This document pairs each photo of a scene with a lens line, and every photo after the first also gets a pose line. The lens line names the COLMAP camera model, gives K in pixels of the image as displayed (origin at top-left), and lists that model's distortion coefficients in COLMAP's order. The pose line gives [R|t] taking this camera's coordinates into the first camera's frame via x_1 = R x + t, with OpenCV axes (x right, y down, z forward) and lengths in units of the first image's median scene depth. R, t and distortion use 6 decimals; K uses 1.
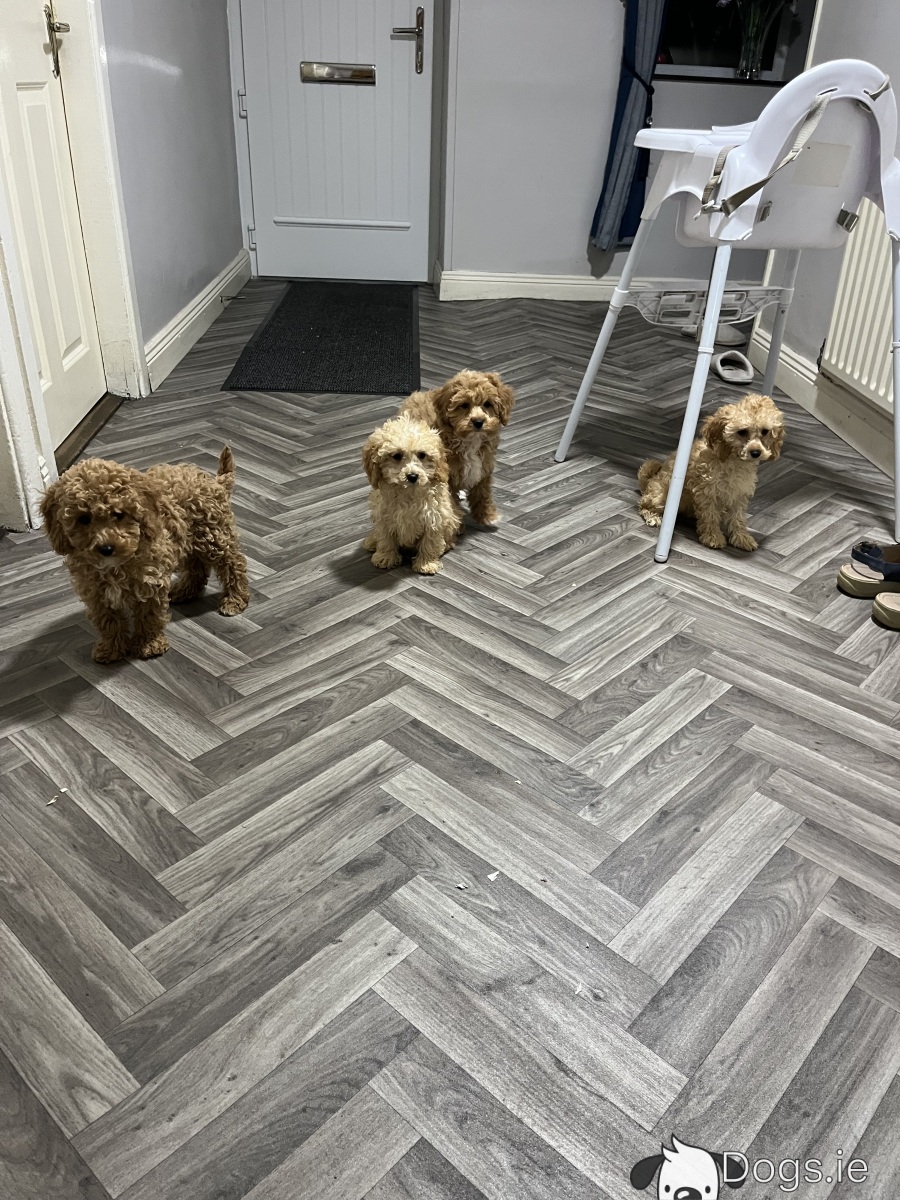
lens RADIAL K [[916.8, 0, 456.0], [0, 916.8, 606.0], [0, 0, 1]] dist [0.059937, -0.077662]
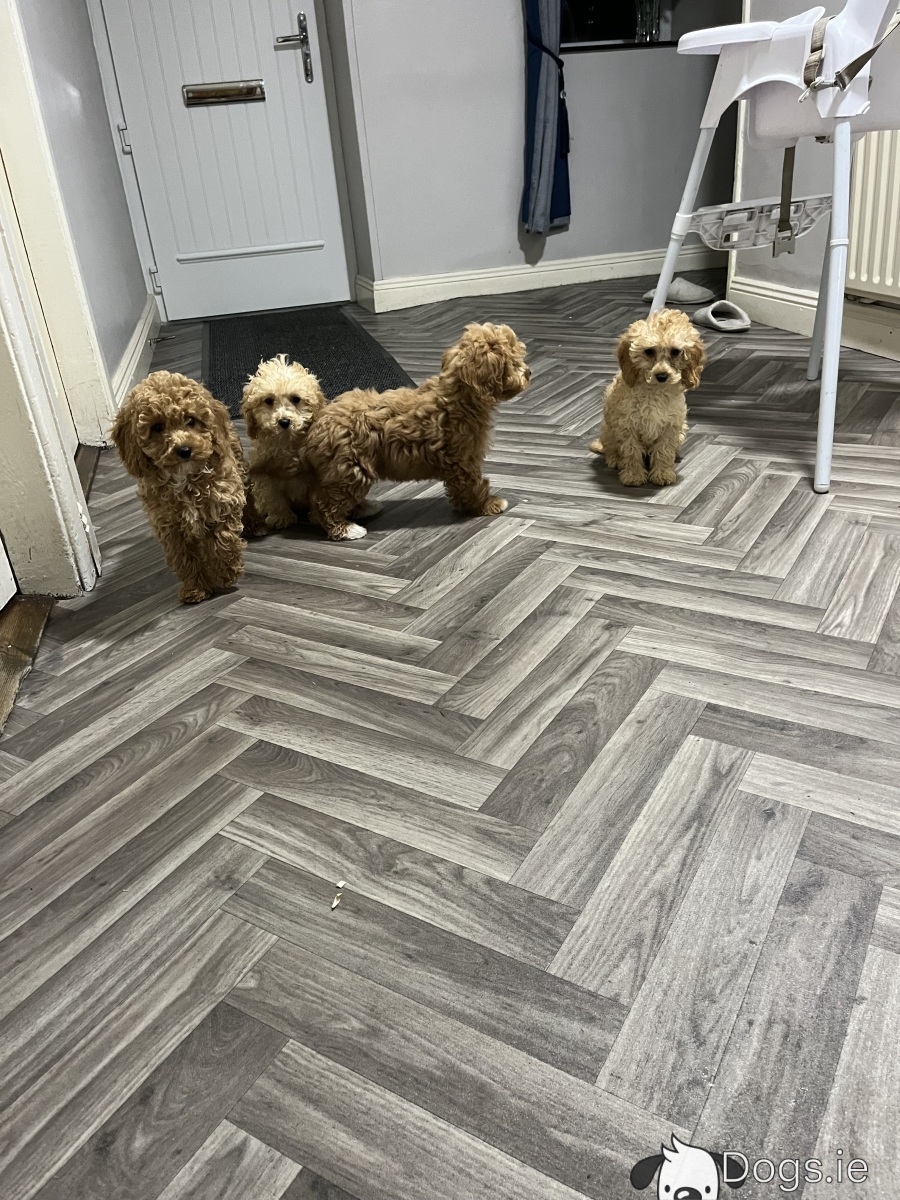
lens RADIAL K [[916.8, 0, 449.8], [0, 916.8, 603.9], [0, 0, 1]] dist [0.059937, -0.077662]
pose [[0.974301, -0.190645, 0.119967, -0.360858], [0.196381, 0.979797, -0.037857, 0.028266], [-0.110326, 0.060443, 0.992056, 0.253060]]
